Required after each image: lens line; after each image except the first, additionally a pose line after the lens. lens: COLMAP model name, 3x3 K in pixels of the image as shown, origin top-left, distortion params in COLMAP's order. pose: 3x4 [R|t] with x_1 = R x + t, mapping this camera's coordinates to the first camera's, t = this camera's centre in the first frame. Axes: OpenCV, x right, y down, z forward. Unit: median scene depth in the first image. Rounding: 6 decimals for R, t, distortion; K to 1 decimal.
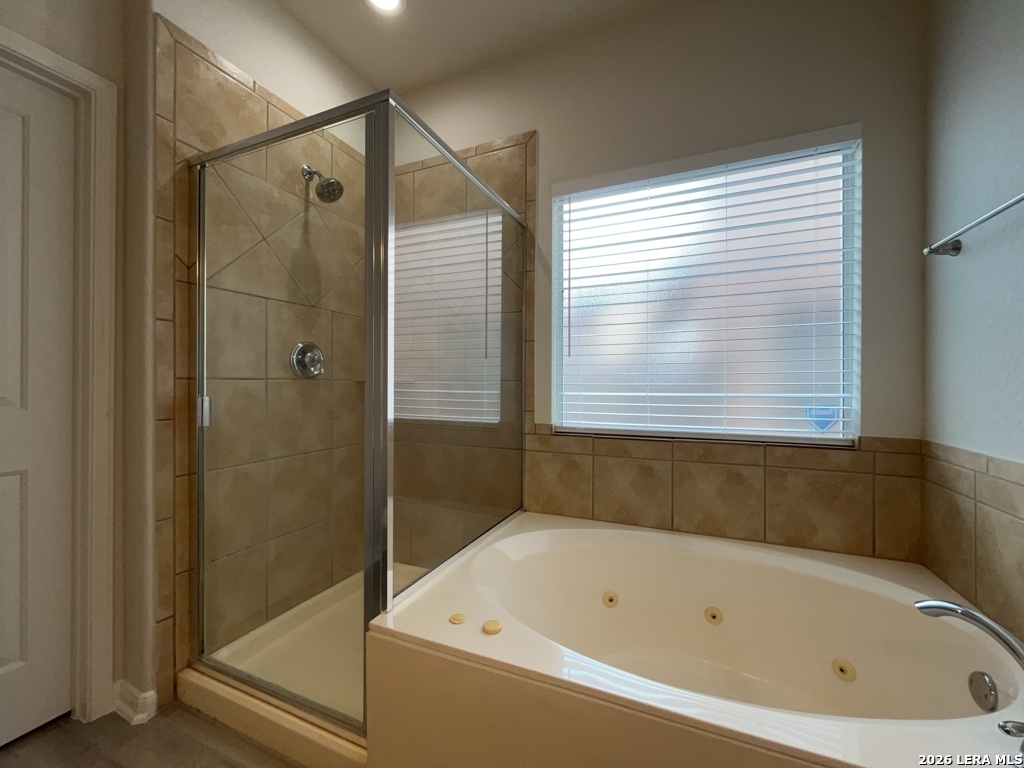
lens RADIAL K [[413.1, 0, 513.2], [0, 413.1, 388.4], [0, 0, 1]] dist [-0.004008, 0.000235]
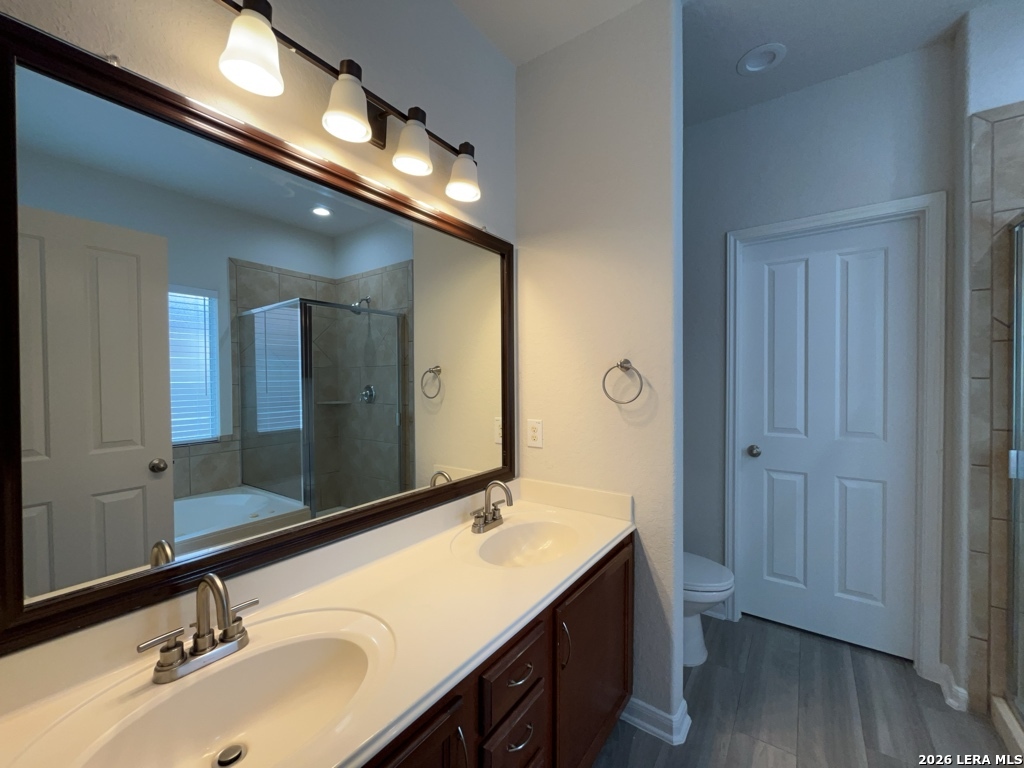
lens RADIAL K [[413.1, 0, 504.5], [0, 413.1, 384.1], [0, 0, 1]] dist [-0.004008, 0.000235]
pose [[-0.255342, 0.013843, -0.966752, 0.589750], [0.006406, 0.999900, 0.012626, -0.172474], [0.966830, -0.002969, -0.255405, 0.016189]]
